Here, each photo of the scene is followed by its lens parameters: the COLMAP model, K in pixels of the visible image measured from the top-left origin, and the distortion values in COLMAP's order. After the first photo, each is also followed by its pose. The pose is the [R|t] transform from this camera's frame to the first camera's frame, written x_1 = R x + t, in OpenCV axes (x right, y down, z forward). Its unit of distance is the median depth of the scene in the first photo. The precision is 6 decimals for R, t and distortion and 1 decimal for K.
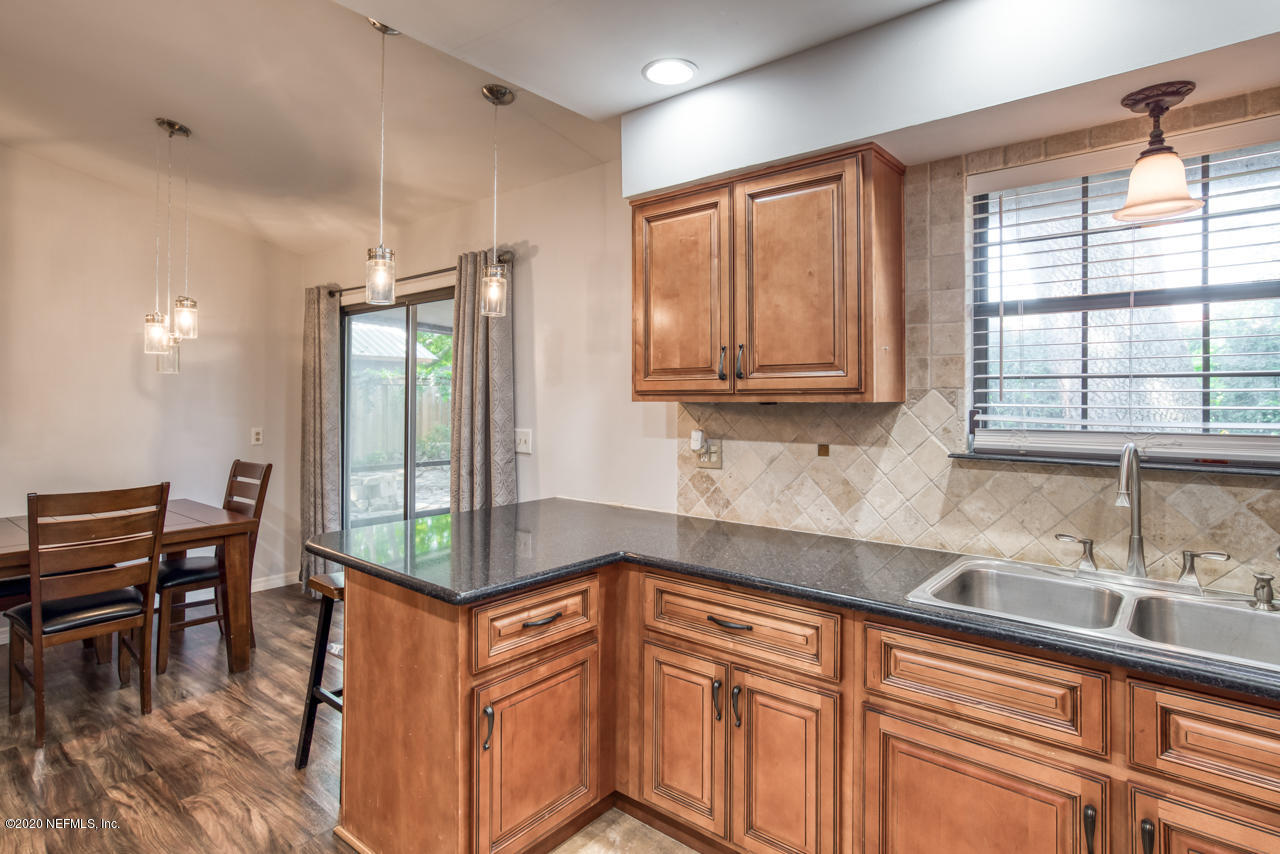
lens RADIAL K [[678.7, 0, 624.4], [0, 678.7, 392.0], [0, 0, 1]] dist [-0.024995, 0.011992]
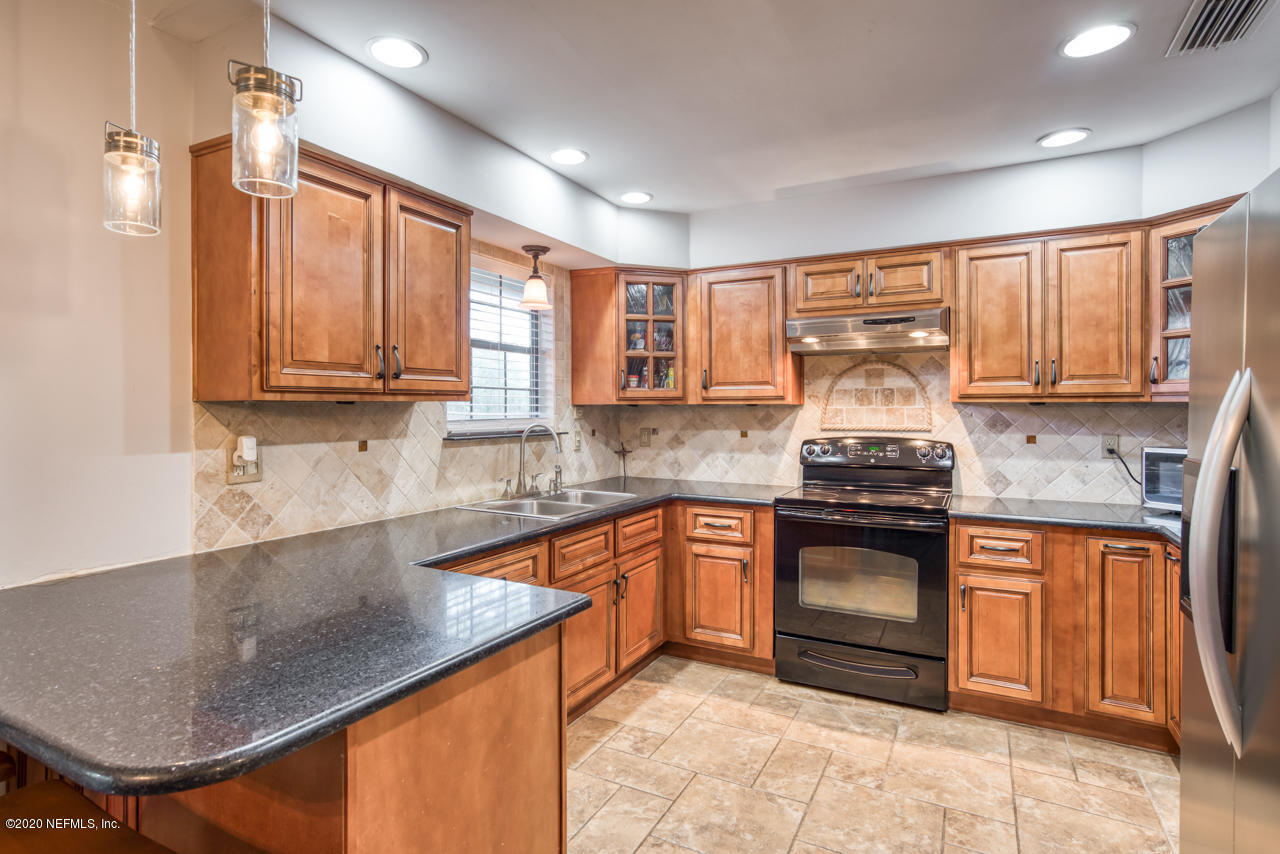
lens RADIAL K [[678.7, 0, 607.9], [0, 678.7, 408.7], [0, 0, 1]] dist [-0.024995, 0.011992]
pose [[-0.207617, -0.002576, 0.978207, -0.851662], [-0.008796, 0.999961, 0.000766, 0.021173], [-0.978171, -0.008446, -0.207632, 0.833520]]
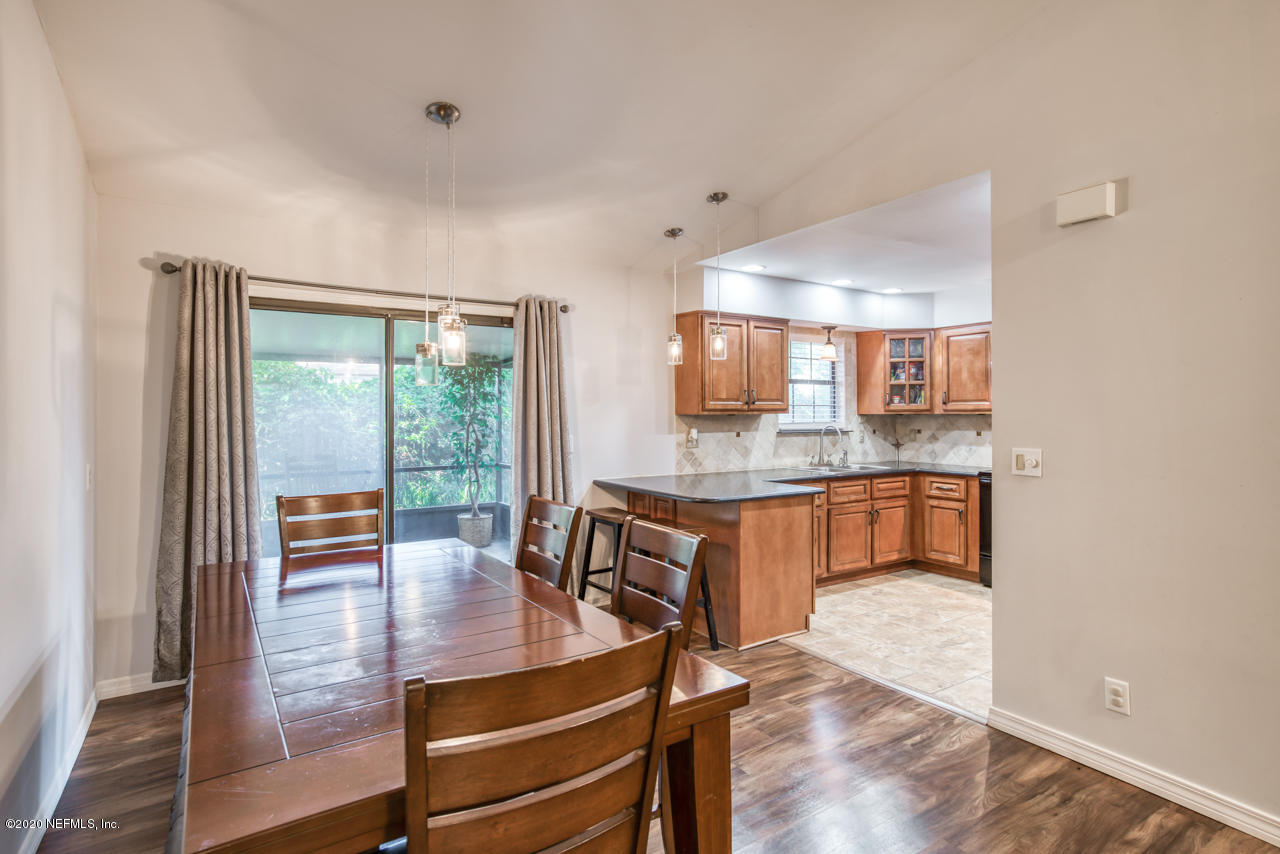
lens RADIAL K [[678.7, 0, 623.5], [0, 678.7, 414.2], [0, 0, 1]] dist [-0.024995, 0.011992]
pose [[0.279504, -0.003478, 0.960138, -2.055587], [-0.005865, 0.999969, 0.005330, 0.005136], [-0.960127, -0.007122, 0.279475, 0.719421]]
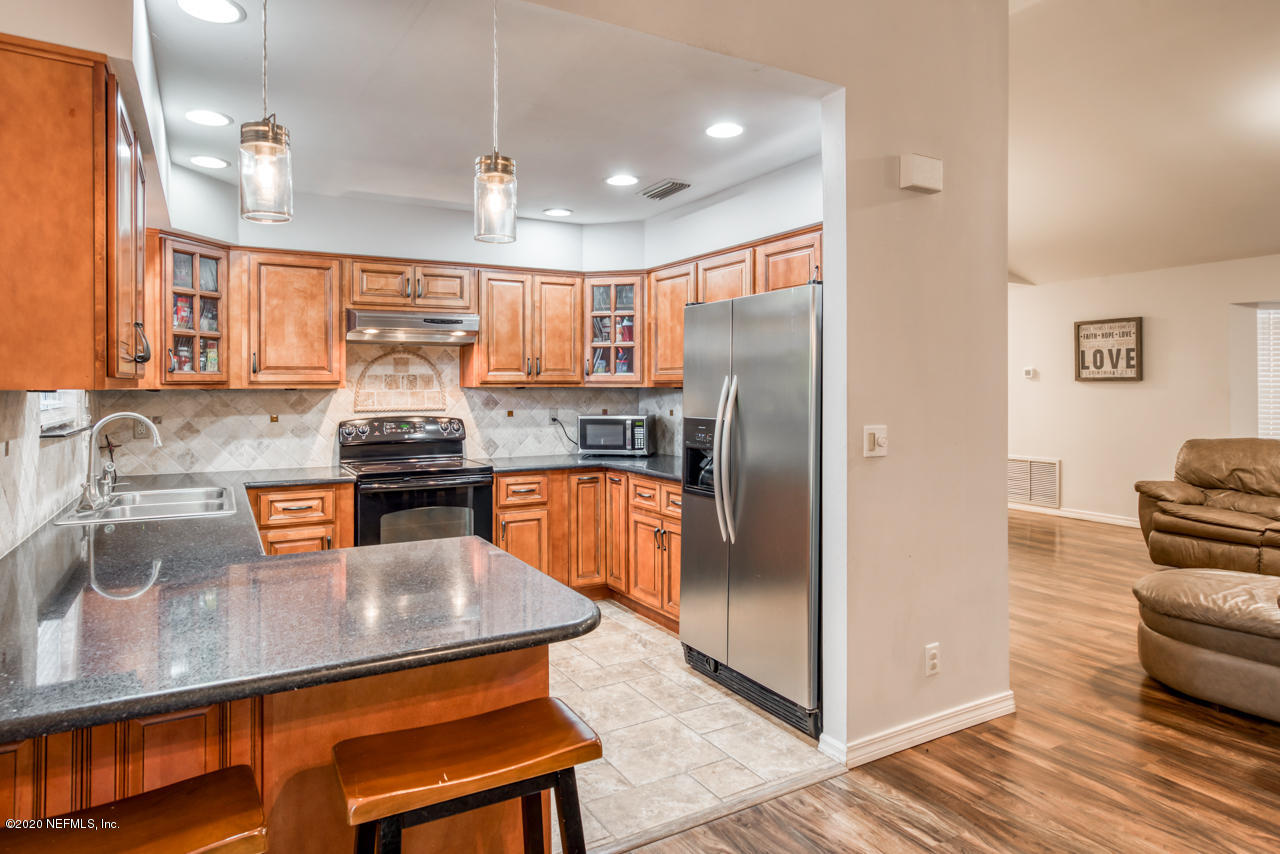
lens RADIAL K [[738.1, 0, 661.0], [0, 738.1, 383.0], [0, 0, 1]] dist [-0.007681, 0.006294]
pose [[-0.951537, 0.002243, 0.307527, -0.724277], [-0.001905, 0.999911, -0.013186, 0.017570], [-0.307530, -0.013133, -0.951448, 1.579293]]
